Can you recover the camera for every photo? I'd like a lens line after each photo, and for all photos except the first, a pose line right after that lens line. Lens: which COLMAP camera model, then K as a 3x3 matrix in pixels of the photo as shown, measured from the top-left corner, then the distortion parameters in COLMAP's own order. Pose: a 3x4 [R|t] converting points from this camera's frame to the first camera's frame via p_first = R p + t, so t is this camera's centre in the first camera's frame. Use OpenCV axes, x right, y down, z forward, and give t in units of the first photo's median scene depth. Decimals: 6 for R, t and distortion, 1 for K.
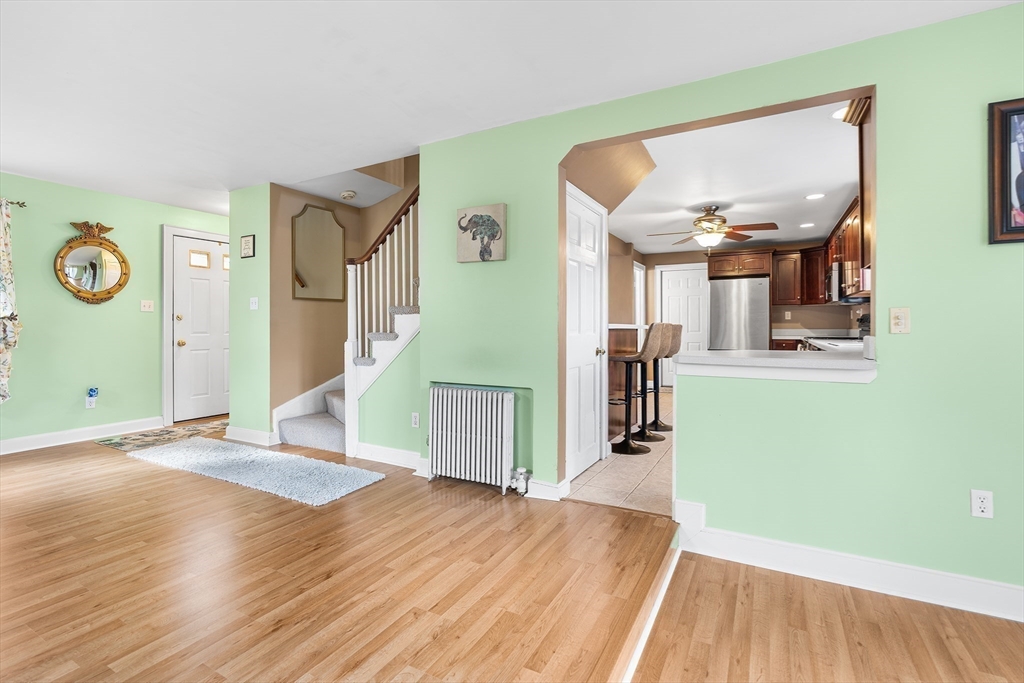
lens RADIAL K [[479.4, 0, 498.5], [0, 479.4, 325.3], [0, 0, 1]] dist [-0.005348, 0.000658]
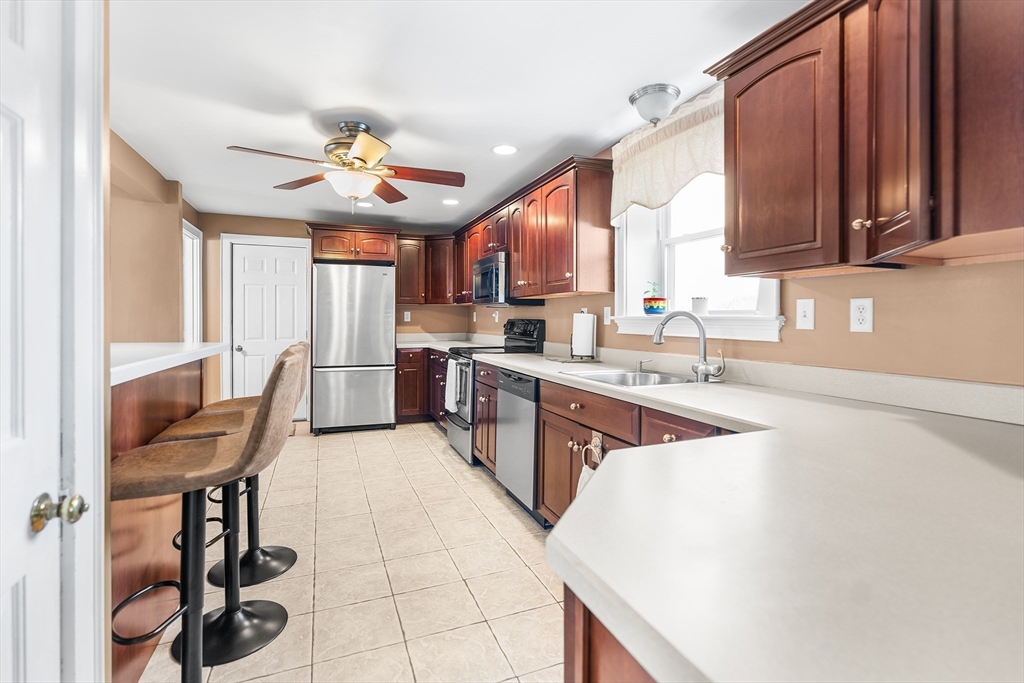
lens RADIAL K [[479.4, 0, 517.7], [0, 479.4, 321.6], [0, 0, 1]] dist [-0.005348, 0.000658]
pose [[0.617653, 0.000906, 0.786450, 0.143627], [-0.007203, 0.999964, 0.004505, -0.027900], [-0.786417, -0.008447, 0.617638, 0.593358]]
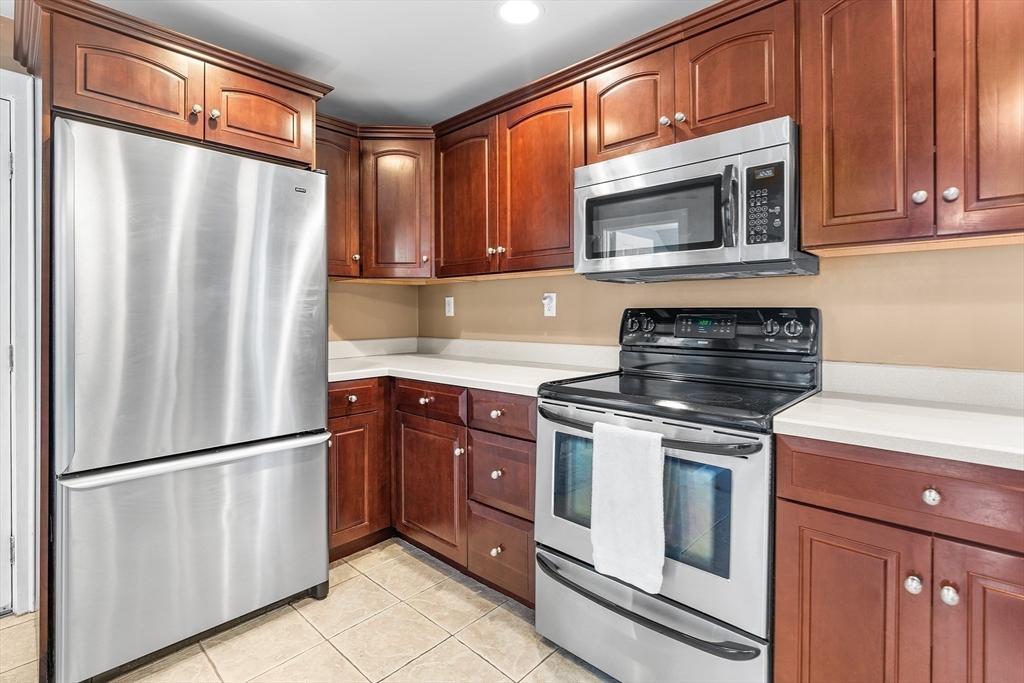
lens RADIAL K [[479.4, 0, 518.2], [0, 479.4, 314.4], [0, 0, 1]] dist [-0.005348, 0.000658]
pose [[0.223006, 0.005124, 0.974804, 0.475536], [-0.003182, 0.999985, -0.004529, -0.020512], [-0.974812, -0.002092, 0.223019, 1.266456]]
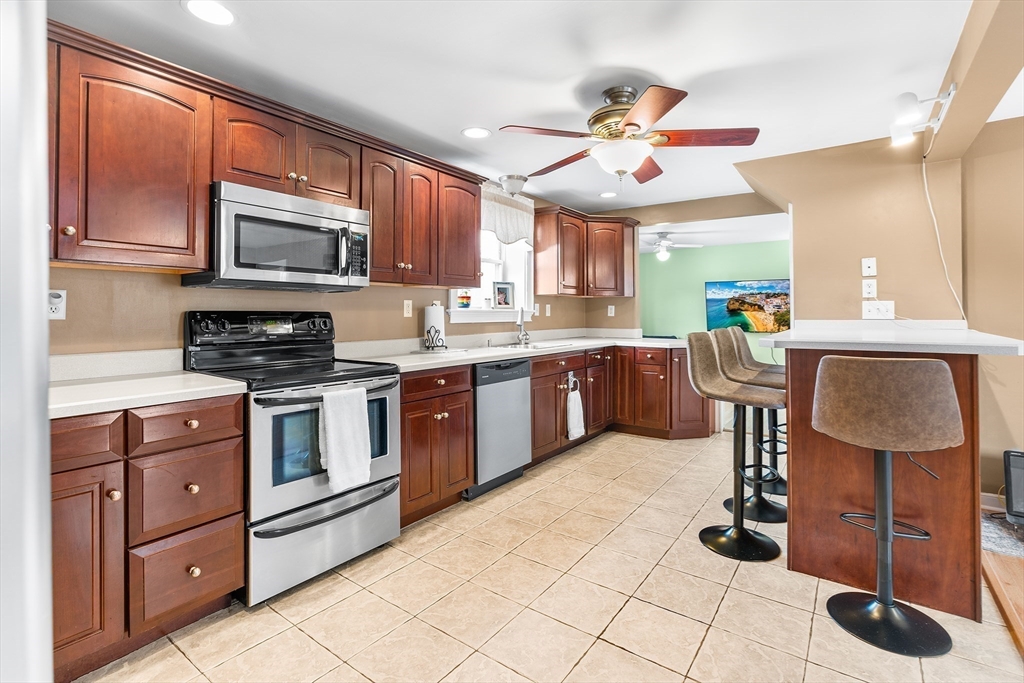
lens RADIAL K [[479.4, 0, 511.8], [0, 479.4, 309.5], [0, 0, 1]] dist [-0.005348, 0.000658]
pose [[-0.993902, 0.009161, 0.109887, 0.578350], [0.007762, 0.999883, -0.013152, -0.021347], [-0.109995, -0.012219, -0.993857, 1.732607]]
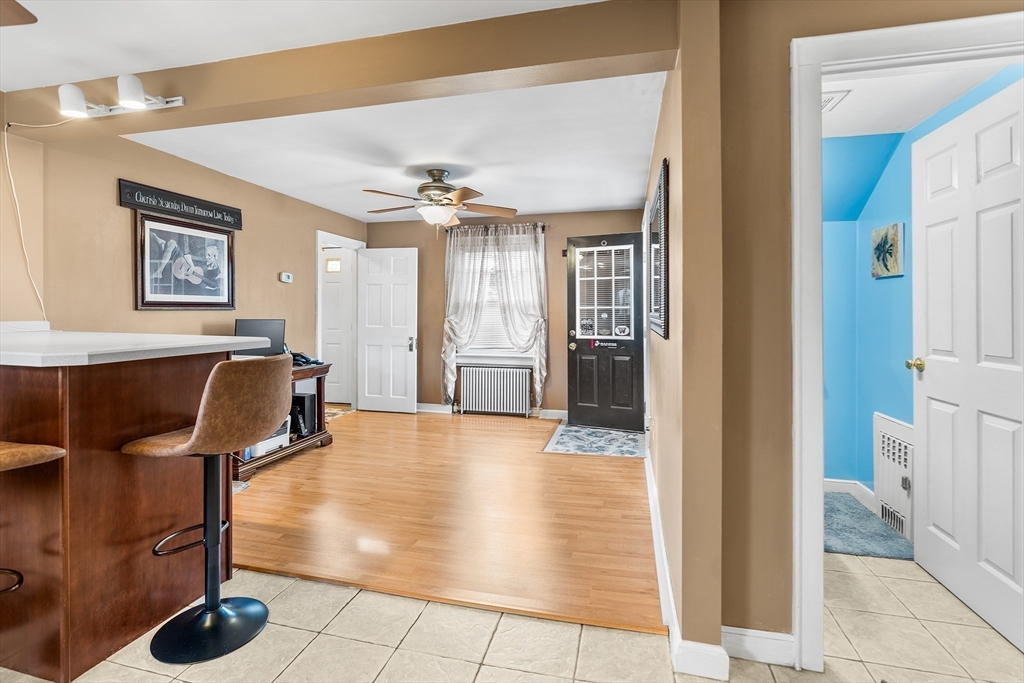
lens RADIAL K [[479.4, 0, 509.6], [0, 479.4, 311.2], [0, 0, 1]] dist [-0.005348, 0.000658]
pose [[0.259955, 0.001588, -0.965619, 0.764062], [-0.001472, 0.999998, 0.001248, -0.024670], [0.965620, 0.001097, 0.259957, 1.417516]]
